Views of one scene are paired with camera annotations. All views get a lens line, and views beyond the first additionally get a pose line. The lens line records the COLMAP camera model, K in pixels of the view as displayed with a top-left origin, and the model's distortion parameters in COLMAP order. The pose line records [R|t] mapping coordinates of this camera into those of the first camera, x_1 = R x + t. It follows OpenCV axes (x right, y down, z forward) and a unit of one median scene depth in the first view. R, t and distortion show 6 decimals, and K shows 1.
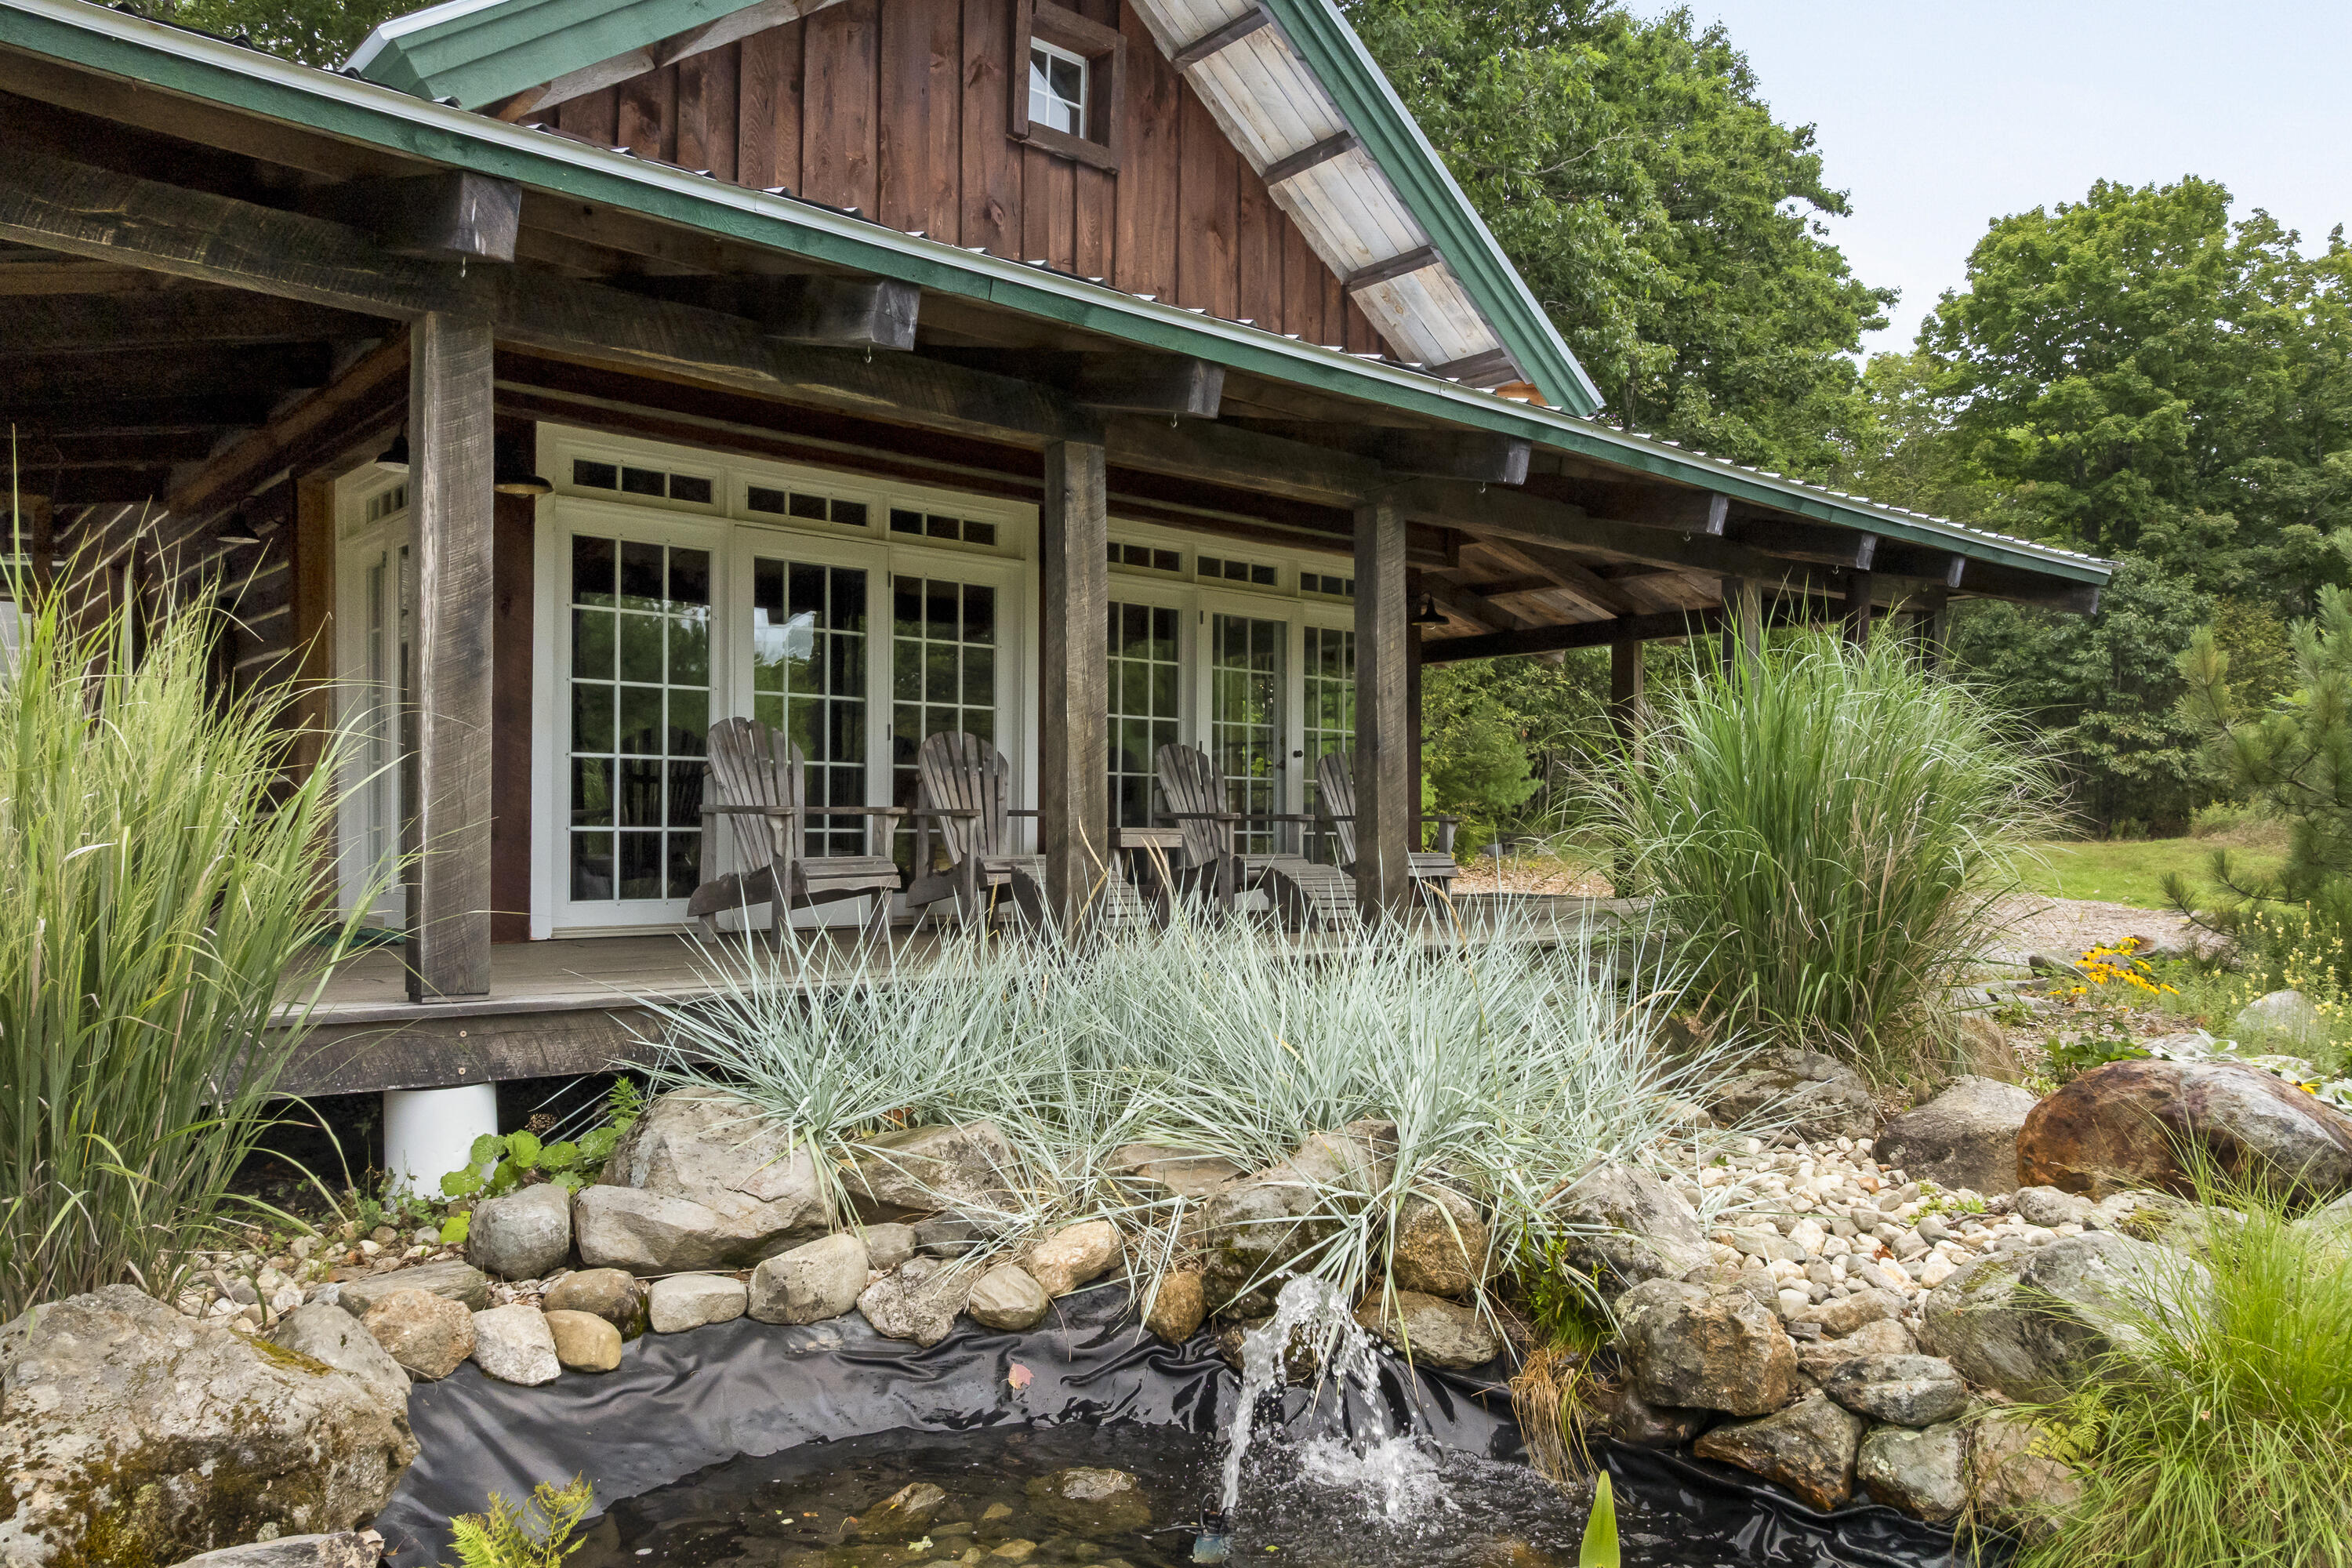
lens RADIAL K [[1602.1, 0, 1164.0], [0, 1602.1, 773.4], [0, 0, 1]] dist [-0.001718, 0.001599]
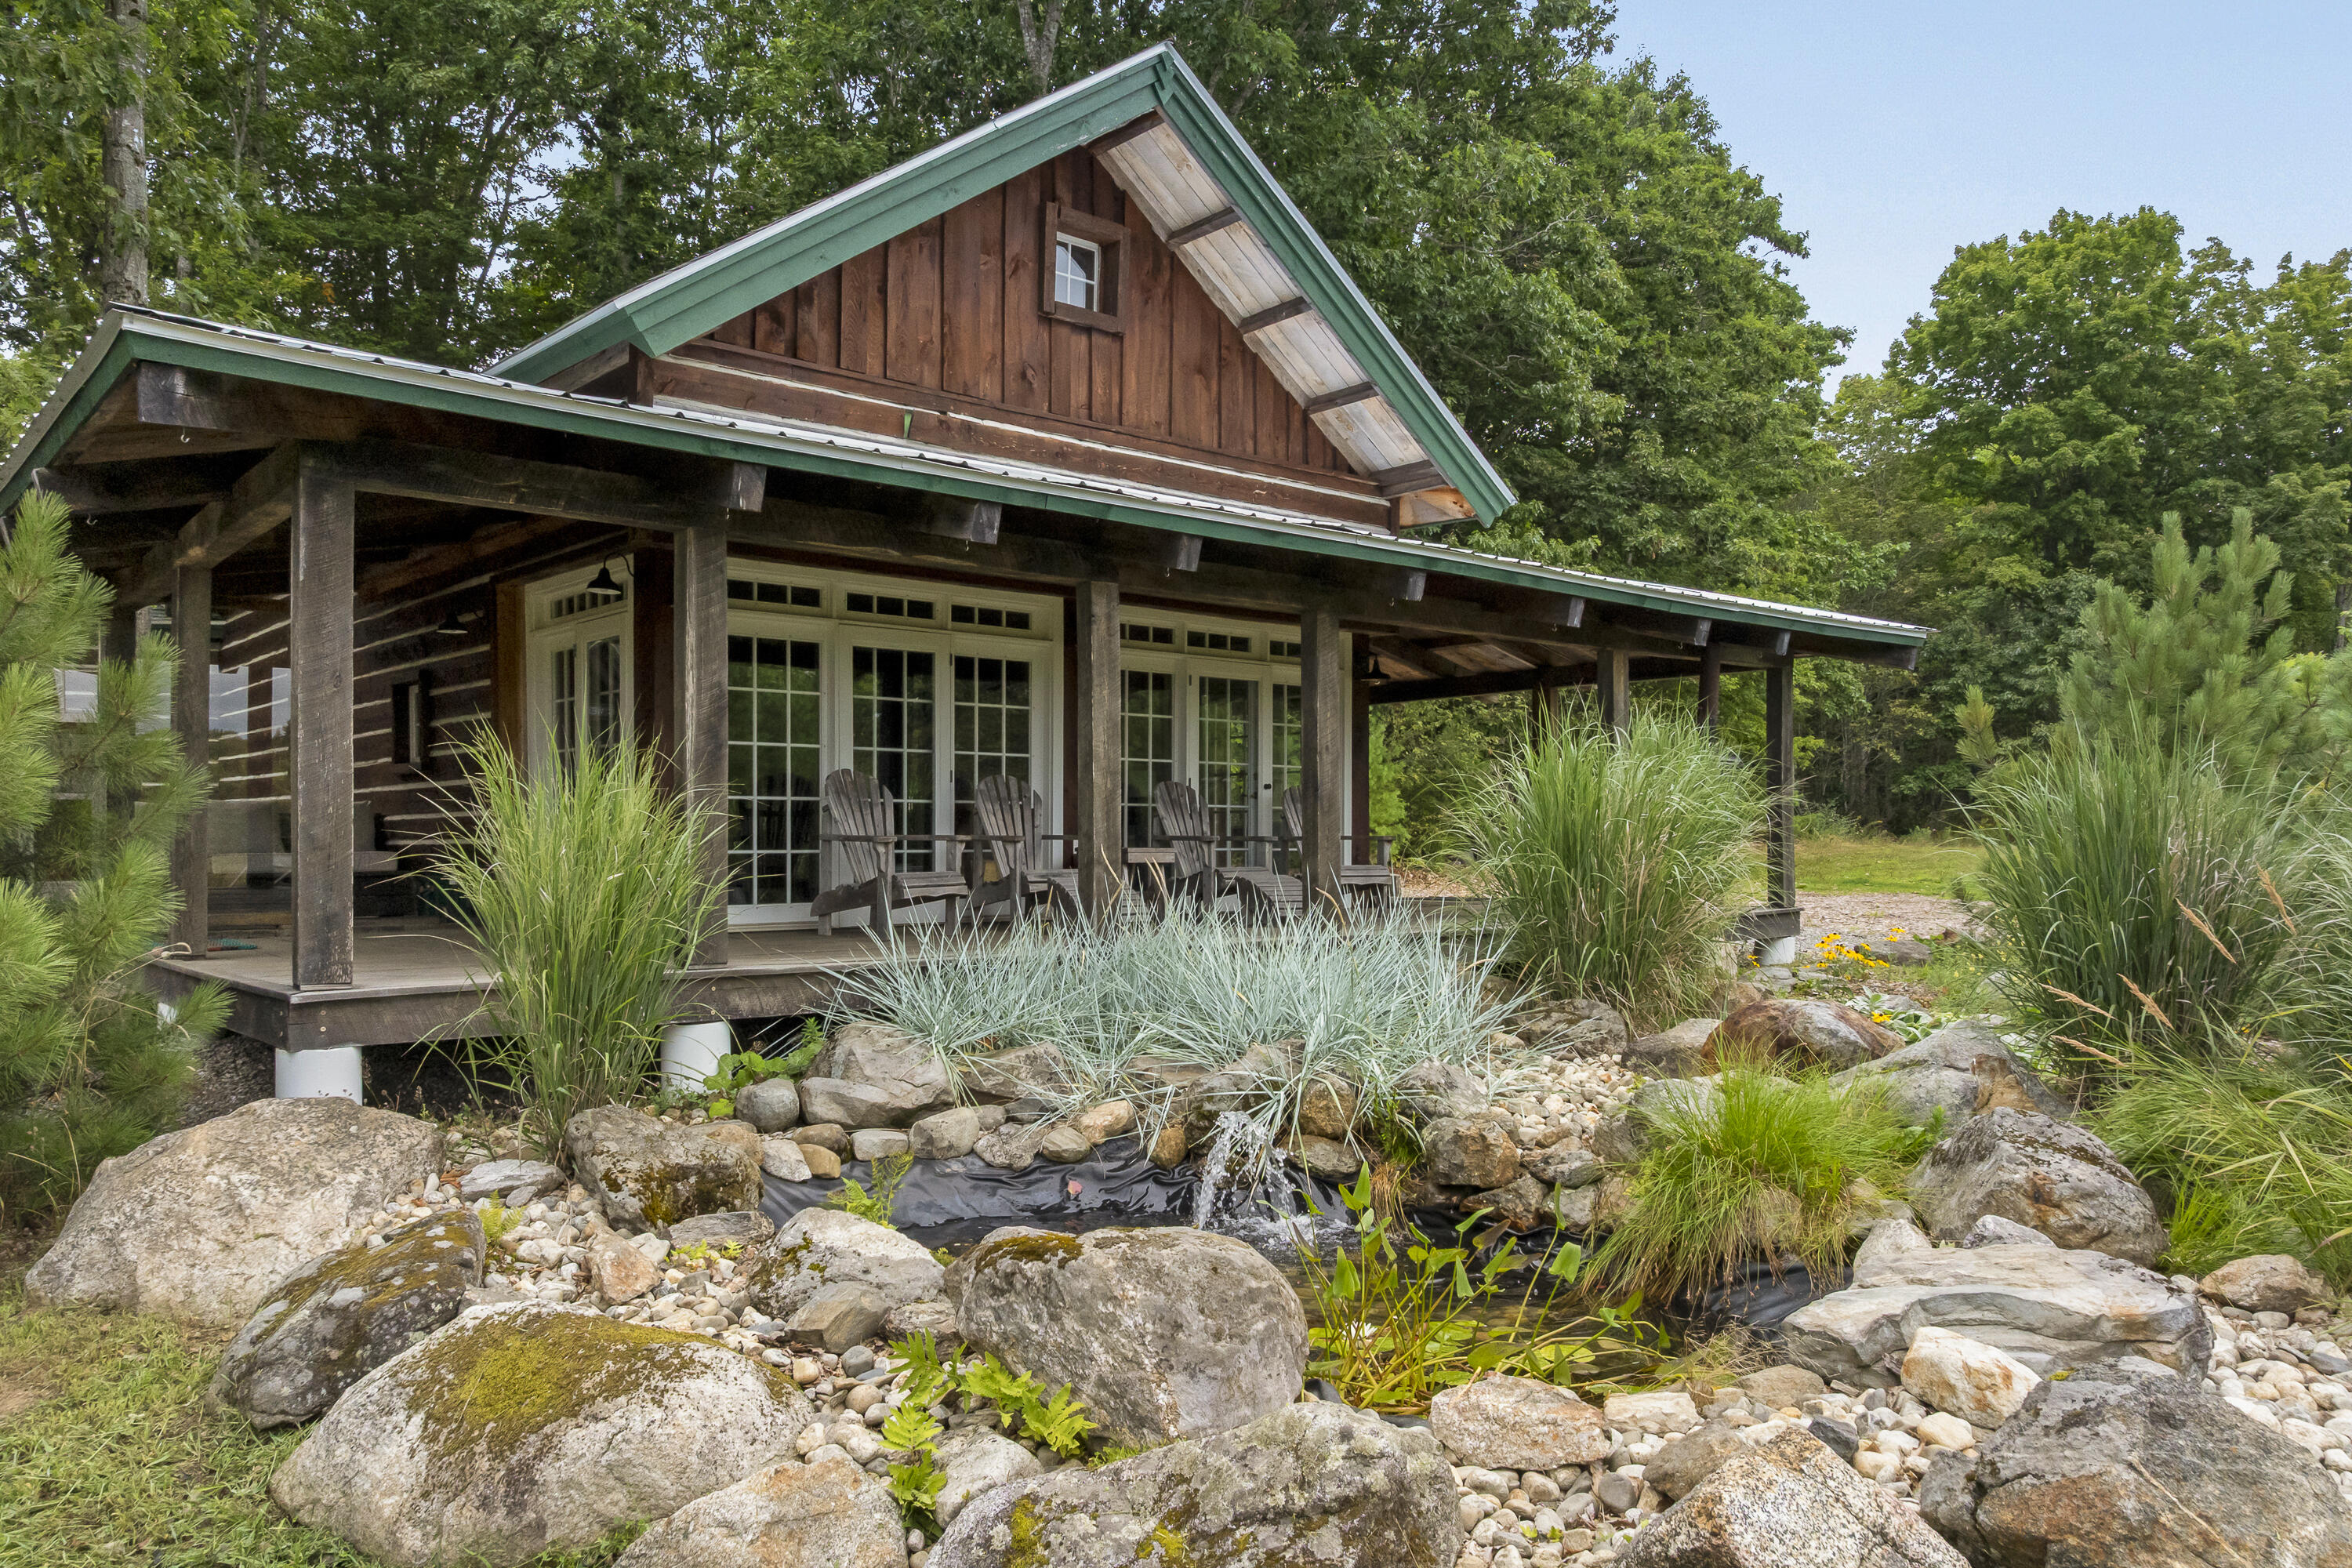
lens RADIAL K [[1587.8, 0, 1228.7], [0, 1587.8, 786.4], [0, 0, 1]] dist [0.033309, 0.000600]
pose [[0.999088, -0.001689, 0.042671, 0.000059], [0.001523, 0.999991, 0.003909, -0.021951], [-0.042677, -0.003841, 0.999082, -0.310166]]
